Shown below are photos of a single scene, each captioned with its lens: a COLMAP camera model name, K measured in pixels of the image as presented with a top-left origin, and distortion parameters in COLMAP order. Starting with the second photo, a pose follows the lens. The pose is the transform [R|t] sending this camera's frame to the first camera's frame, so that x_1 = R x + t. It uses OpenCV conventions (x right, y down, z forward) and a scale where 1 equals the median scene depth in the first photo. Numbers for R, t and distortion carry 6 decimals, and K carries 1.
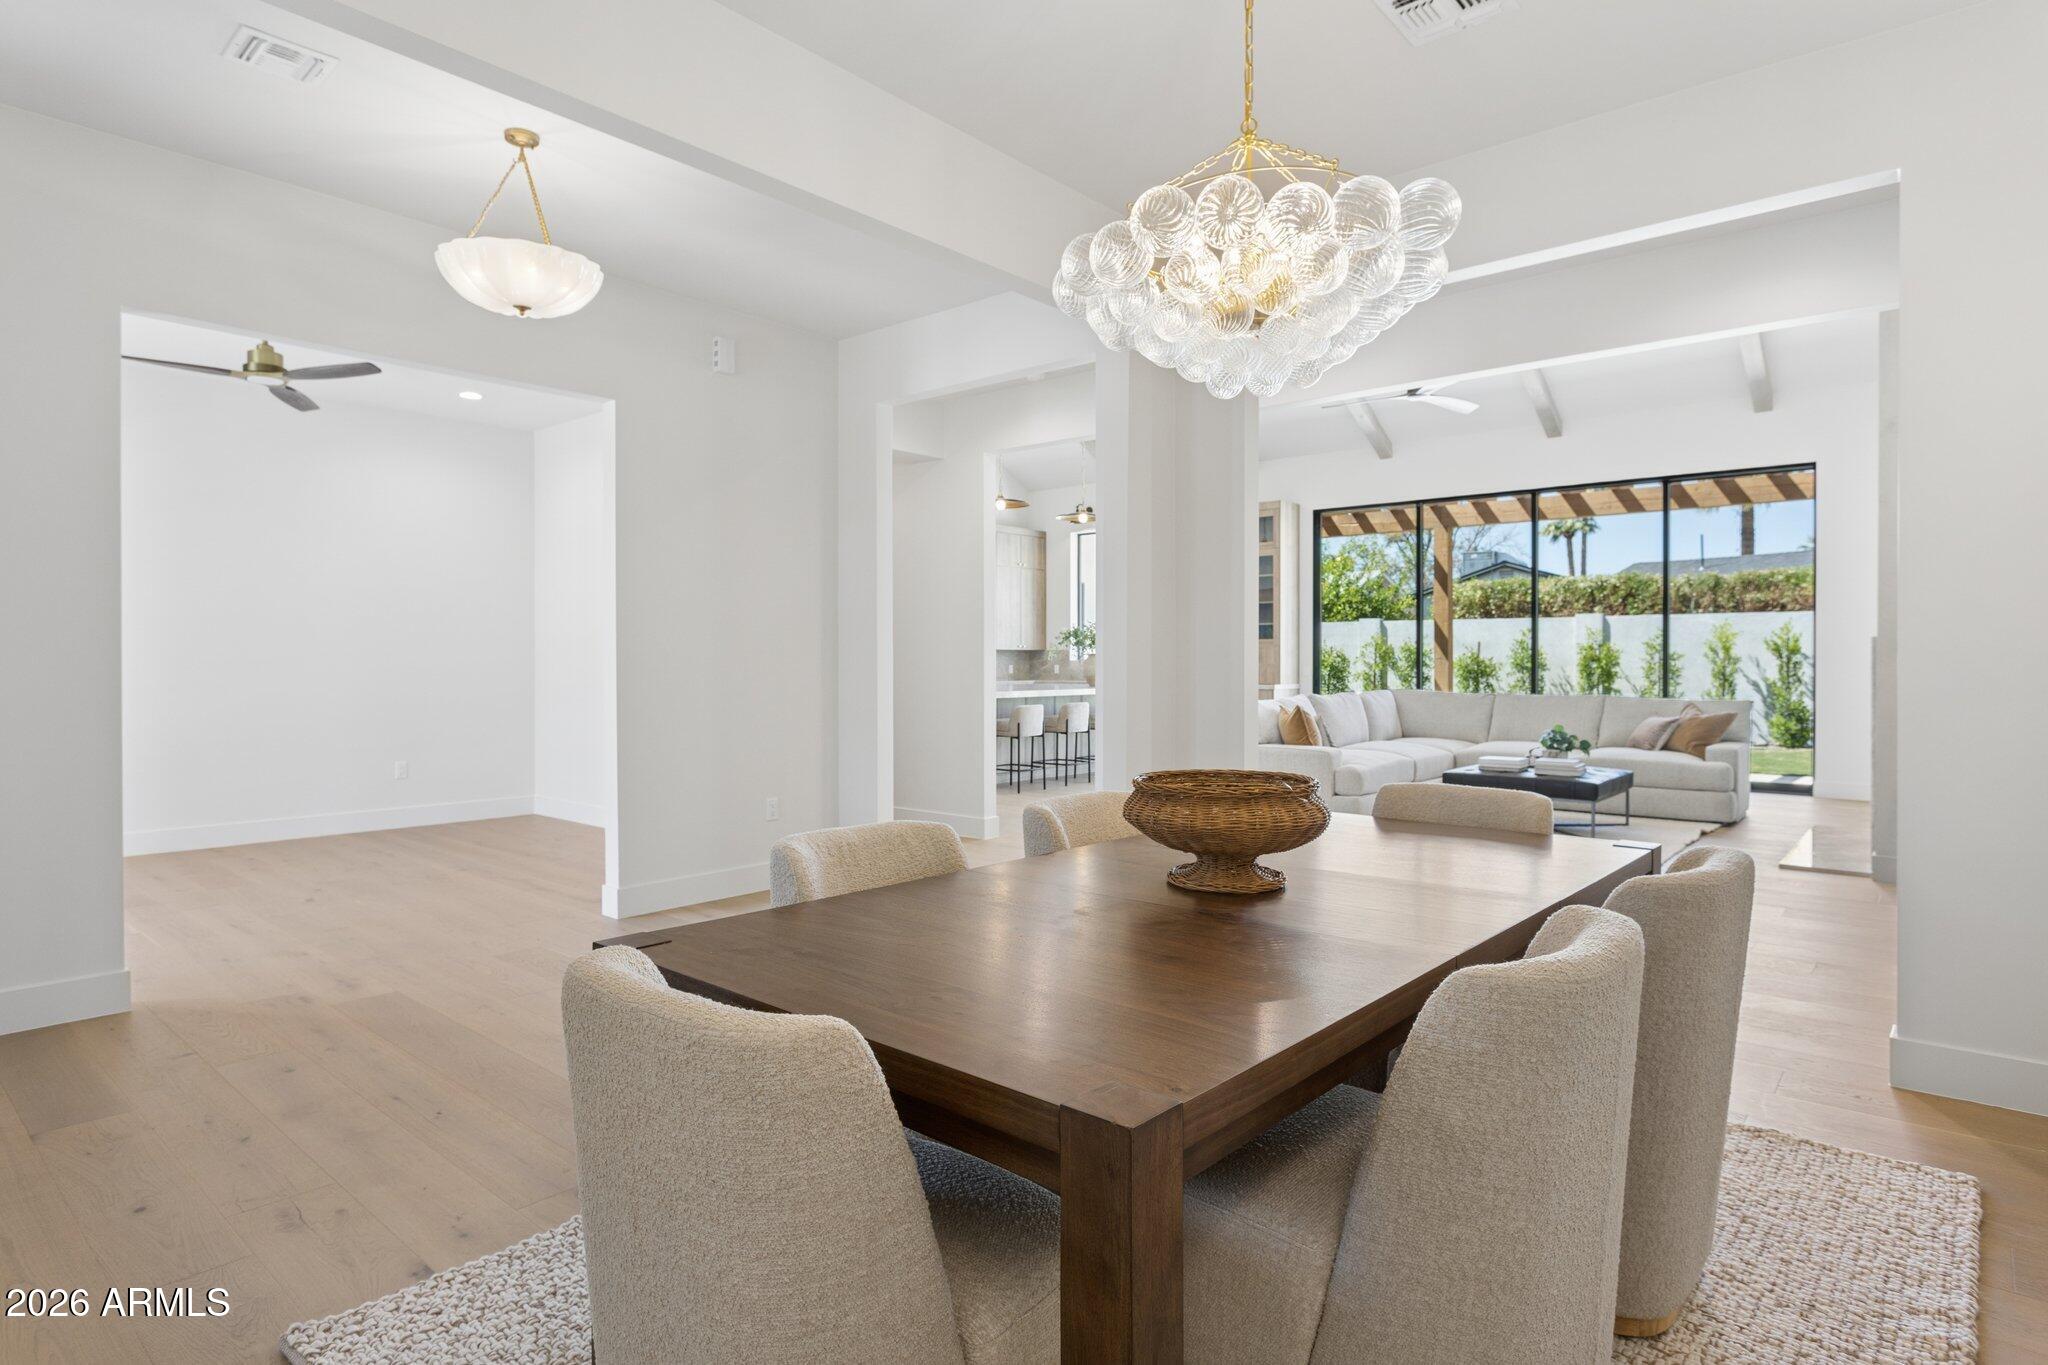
lens RADIAL K [[1072.9, 0, 1011.4], [0, 1072.9, 665.5], [0, 0, 1]] dist [-0.010567, 0.000432]
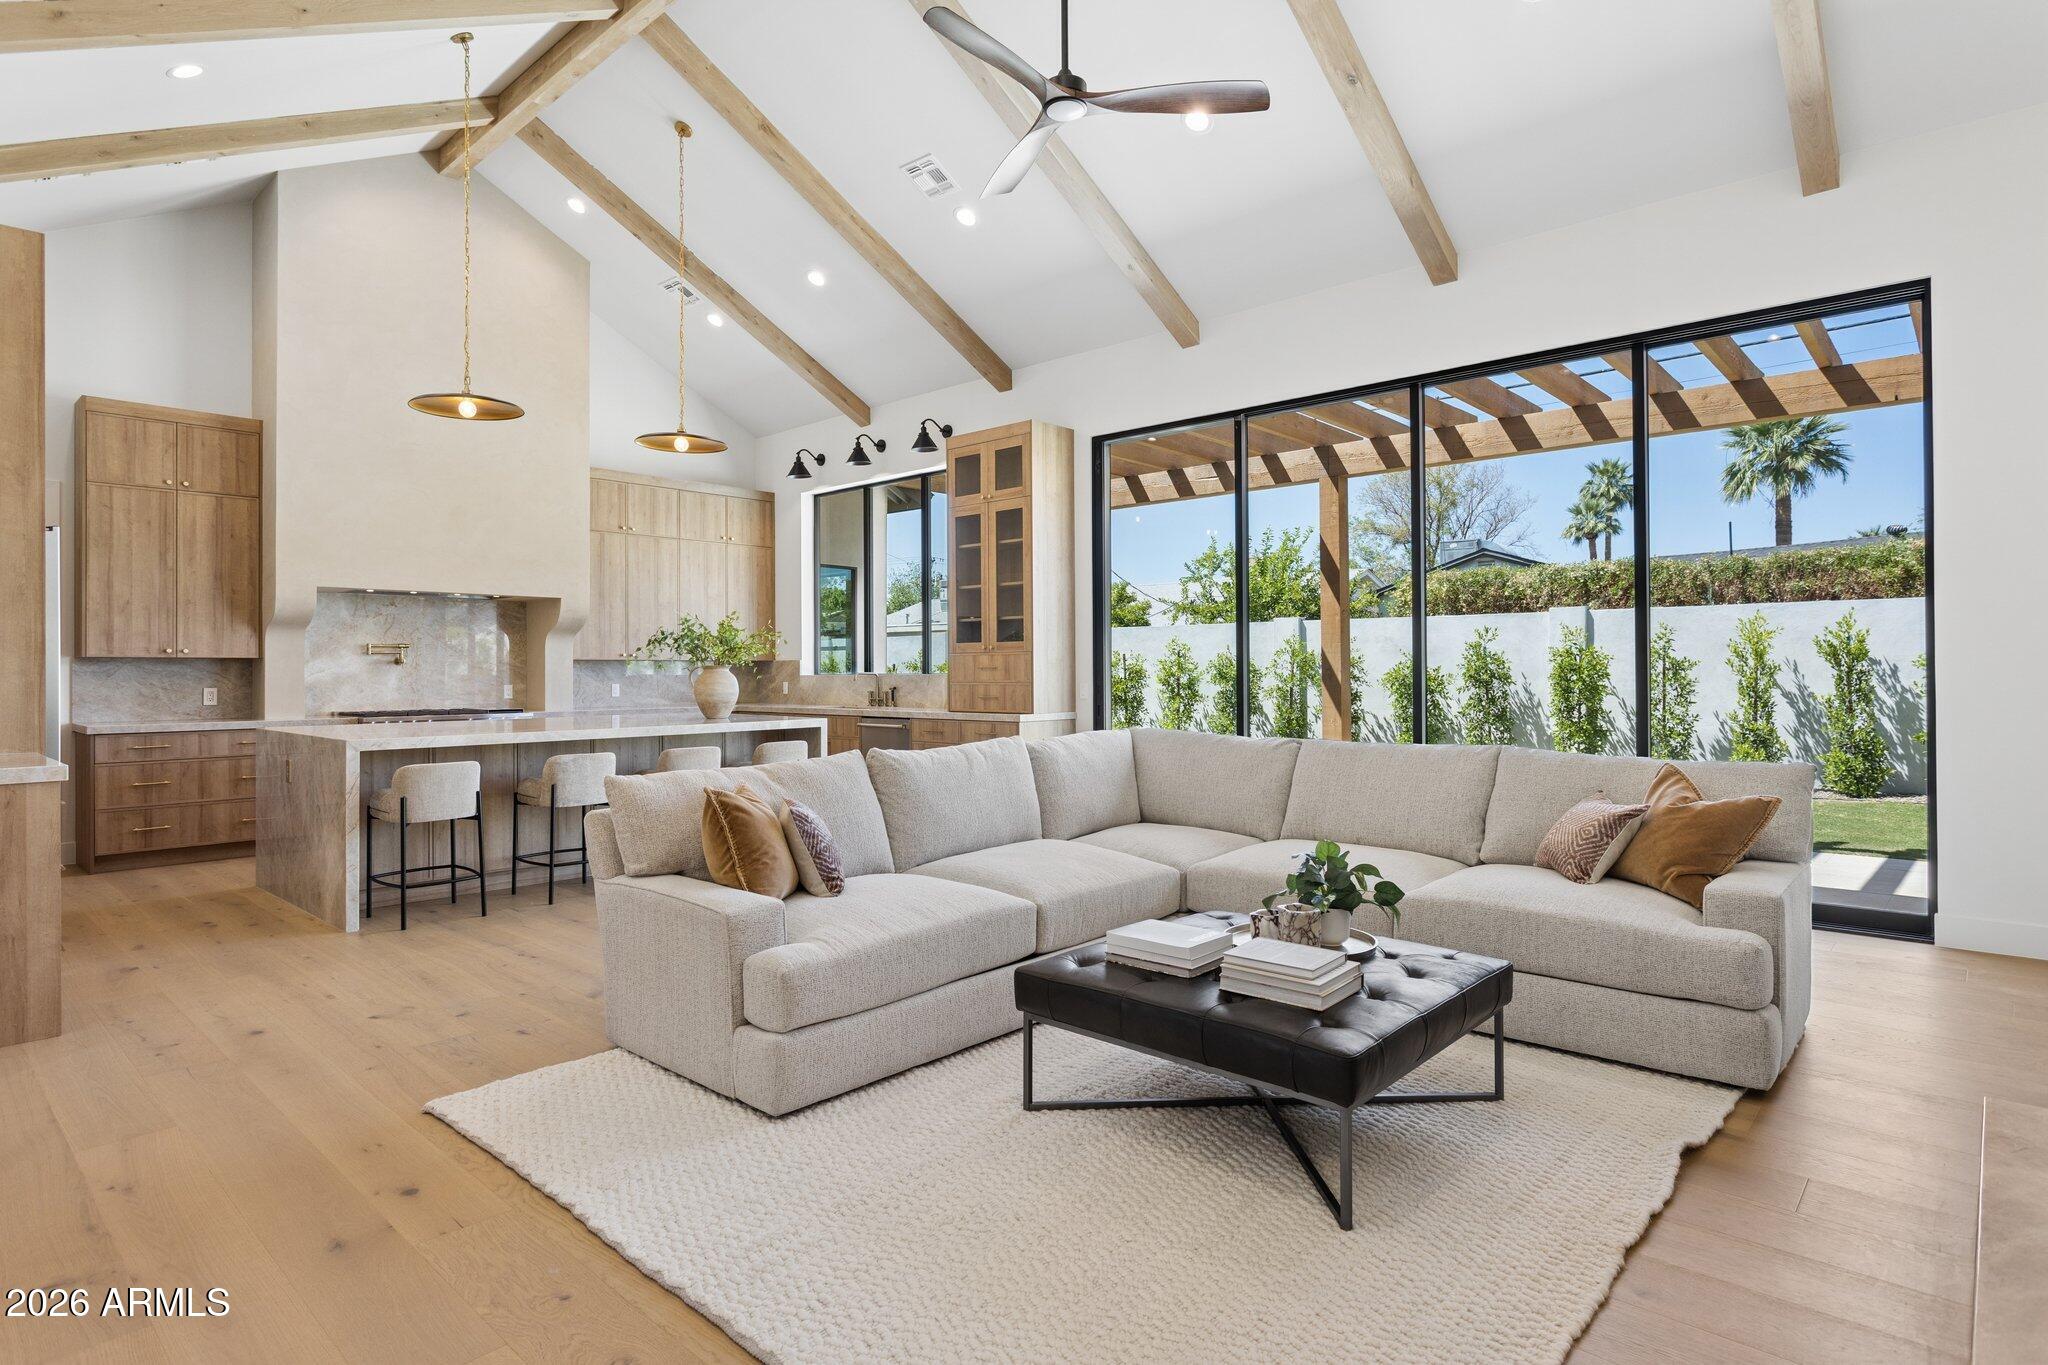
lens RADIAL K [[1072.9, 0, 1012.3], [0, 1072.9, 665.0], [0, 0, 1]] dist [-0.010567, 0.000432]
pose [[0.999734, -0.006441, -0.022158, 0.203032], [0.006194, 0.999918, -0.011179, -0.003136], [0.022228, 0.011039, 0.999692, 0.300417]]
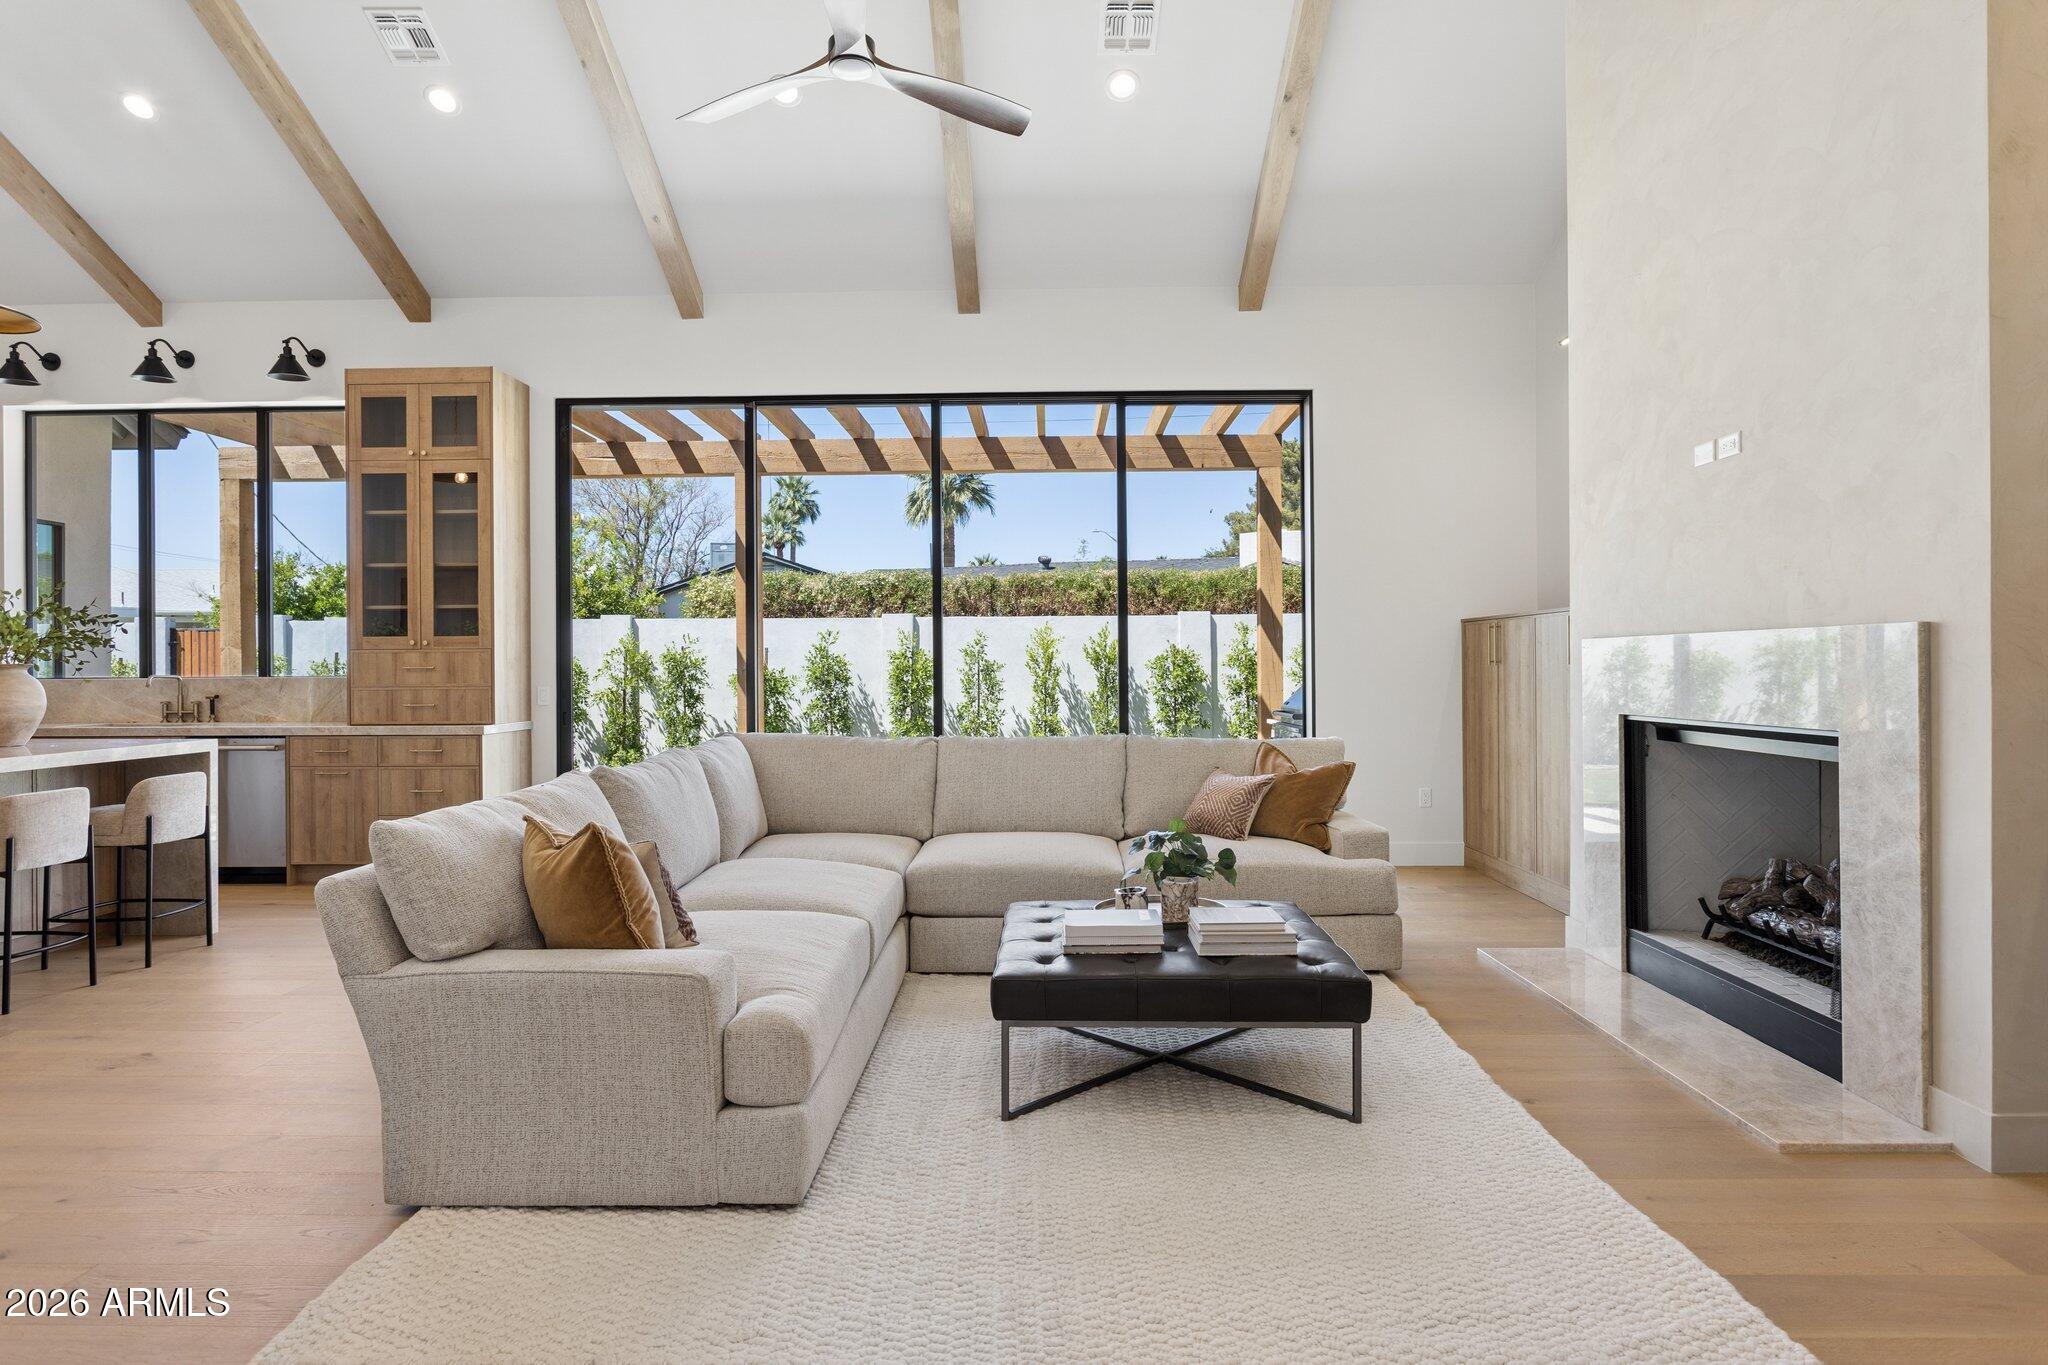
lens RADIAL K [[1133.3, 0, 1017.7], [0, 1133.3, 666.1], [0, 0, 1]] dist [-0.010797, 0.001656]
pose [[0.765905, -0.003585, 0.642943, 0.075999], [0.010107, 0.999928, -0.006464, -0.003462], [-0.642874, 0.011449, 0.765886, 0.339852]]
